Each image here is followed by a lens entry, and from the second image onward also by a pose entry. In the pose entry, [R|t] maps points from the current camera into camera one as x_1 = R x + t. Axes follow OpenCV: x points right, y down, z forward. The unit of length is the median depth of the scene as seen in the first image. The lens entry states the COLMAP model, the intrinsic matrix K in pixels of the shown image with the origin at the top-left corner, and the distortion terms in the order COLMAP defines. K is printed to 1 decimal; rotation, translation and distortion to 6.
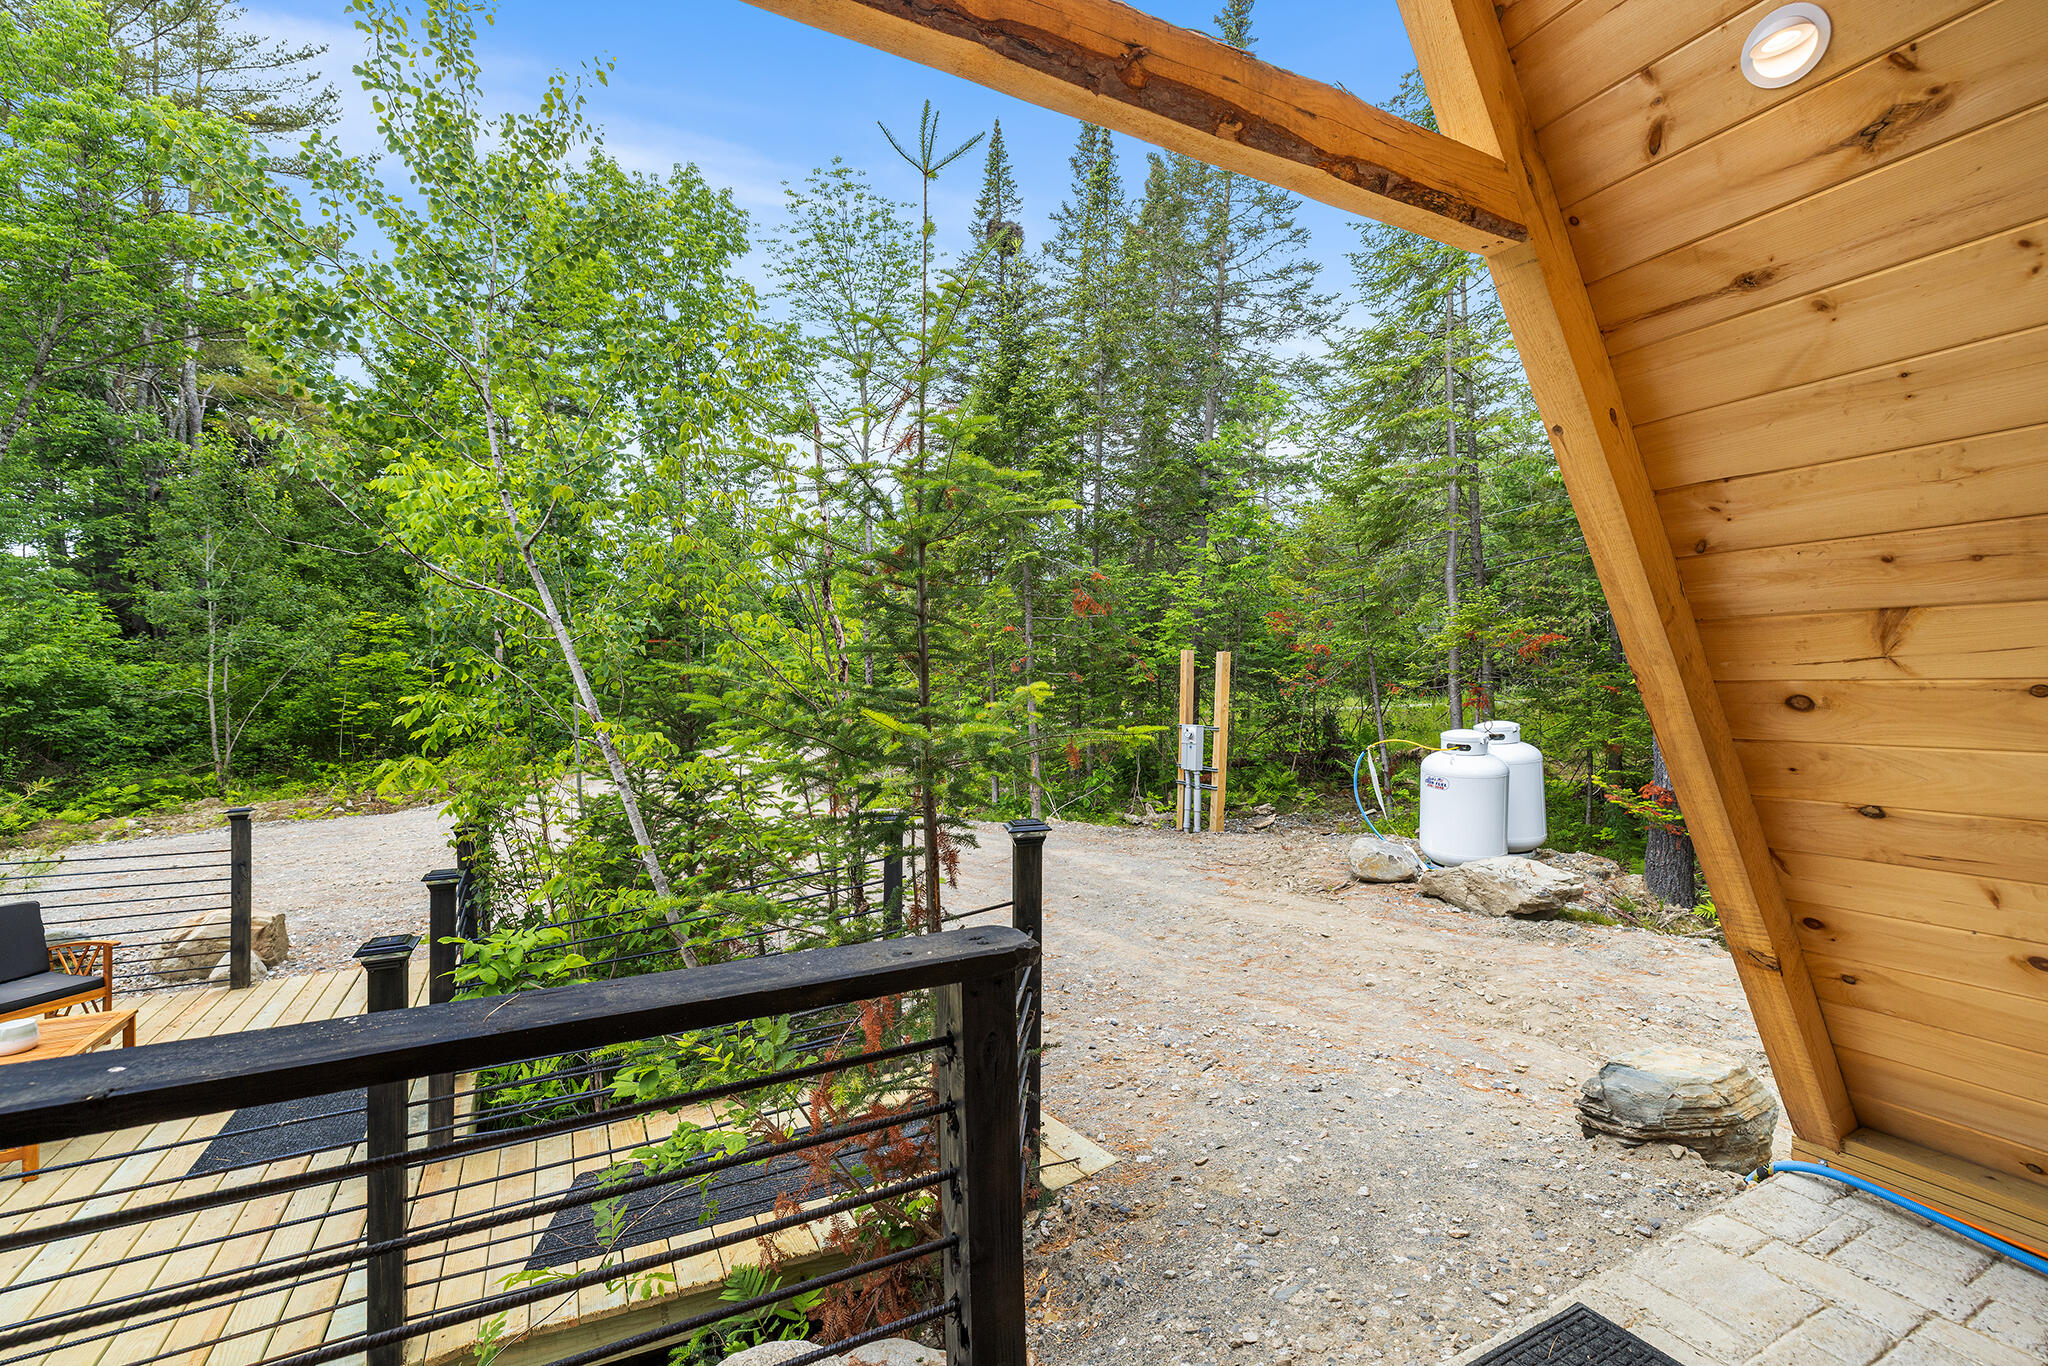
lens RADIAL K [[851.1, 0, 1018.1], [0, 851.1, 685.6], [0, 0, 1]] dist [-0.002182, 0.000456]
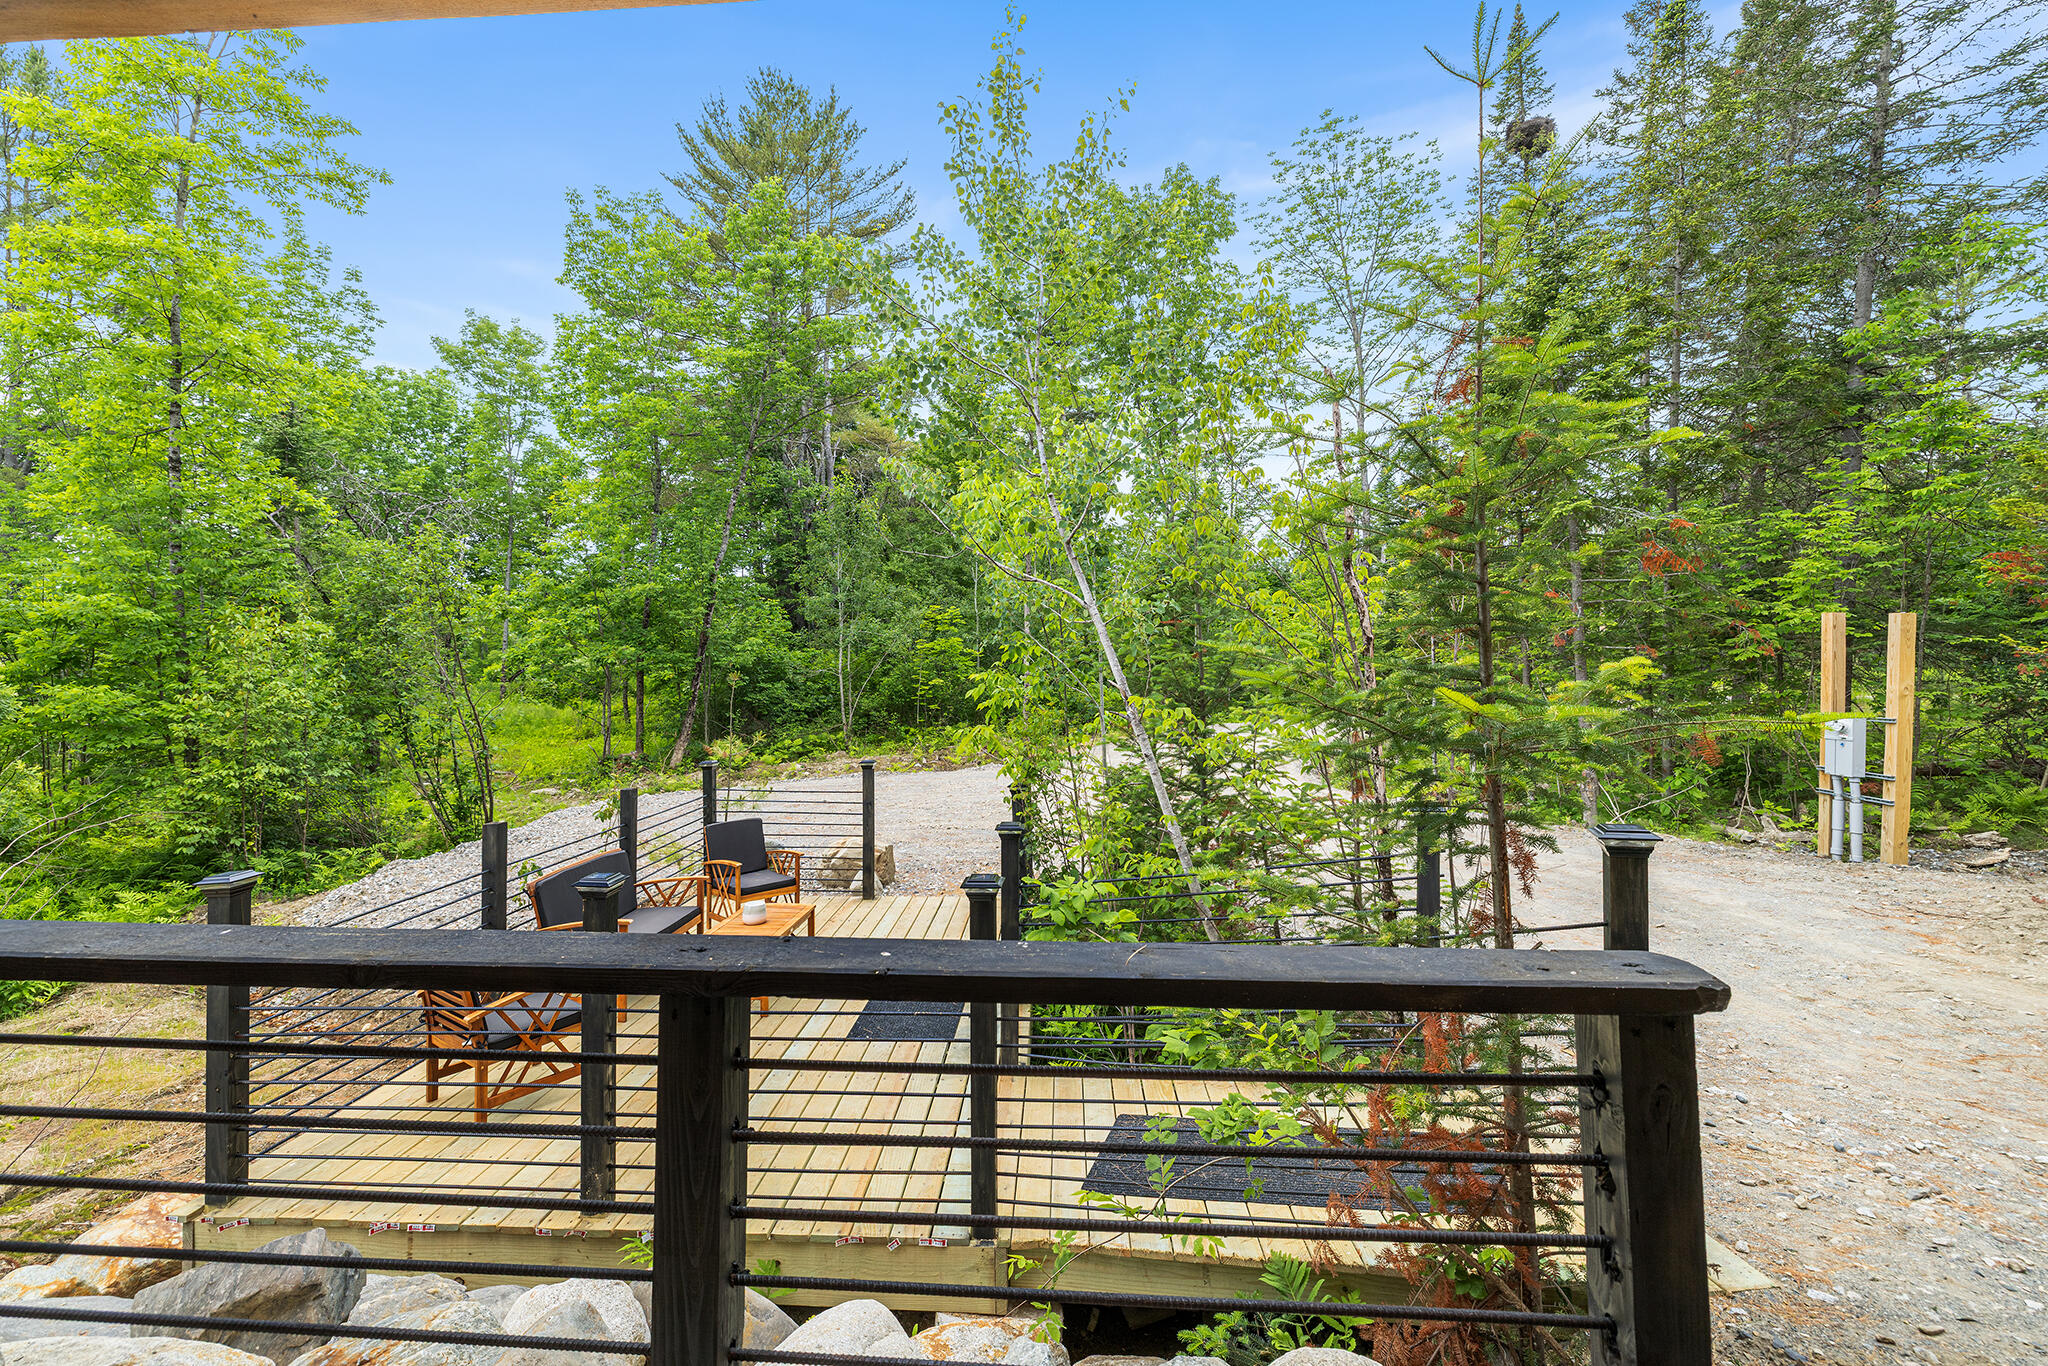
lens RADIAL K [[864.2, 0, 1023.5], [0, 864.2, 654.6], [0, 0, 1]] dist [-0.000848, 0.000462]
pose [[0.854589, -0.010831, -0.519193, -0.013022], [0.005226, 0.999911, -0.012257, 0.000242], [0.519279, 0.007761, 0.854569, -0.003199]]
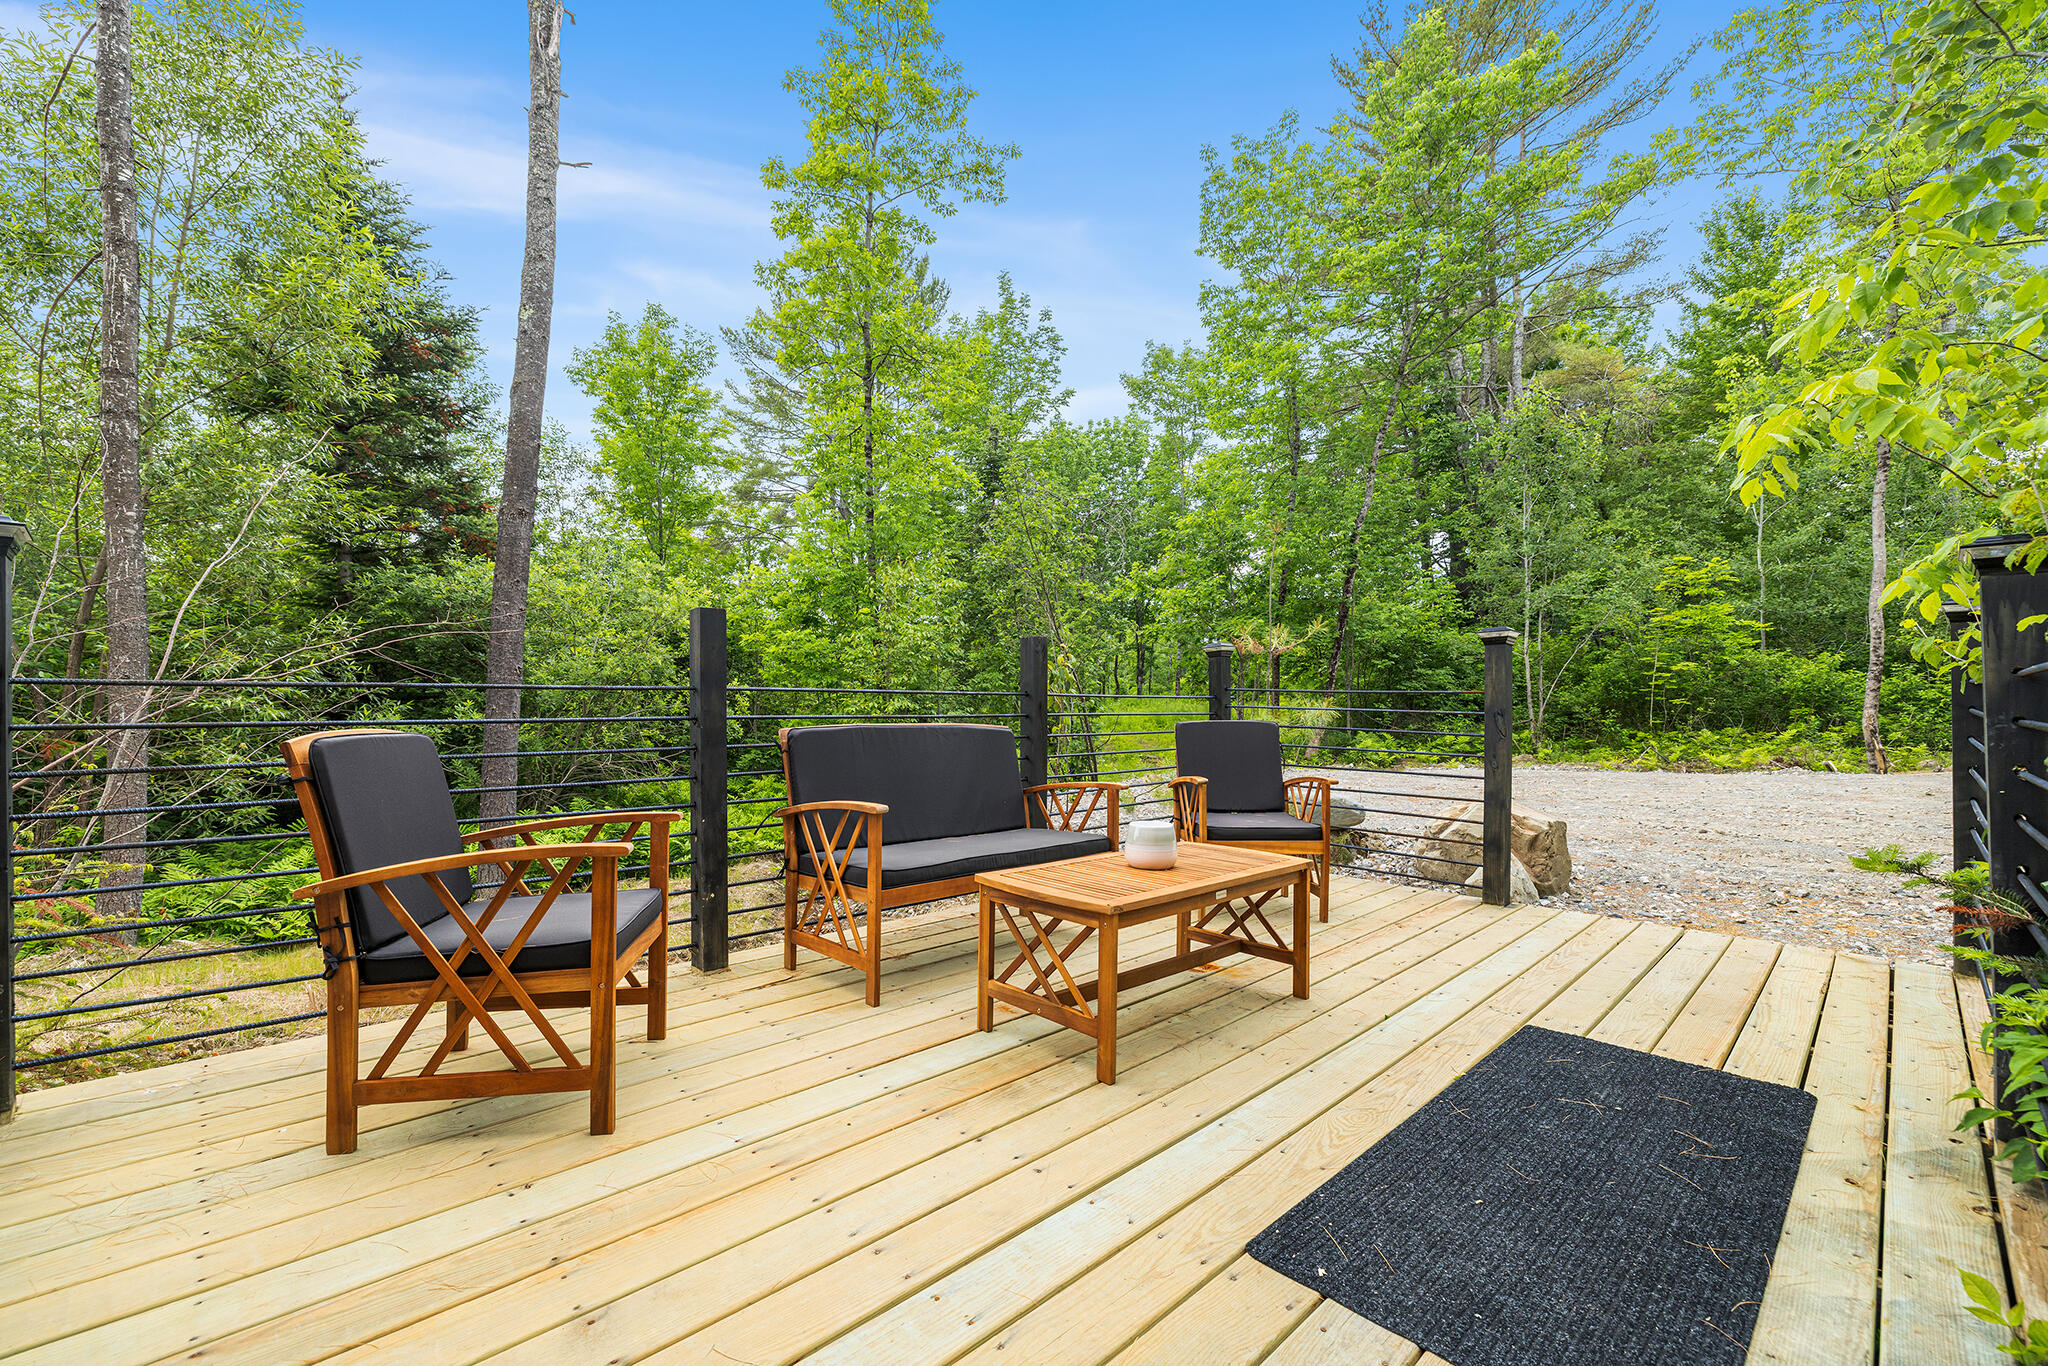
lens RADIAL K [[862.3, 0, 1022.4], [0, 862.3, 705.2], [0, 0, 1]] dist [0.000377, 0.000206]
pose [[0.264175, 0.009096, -0.964432, -0.192645], [0.000858, 0.999953, 0.009666, 0.100464], [0.964474, -0.003381, 0.264155, 0.243817]]
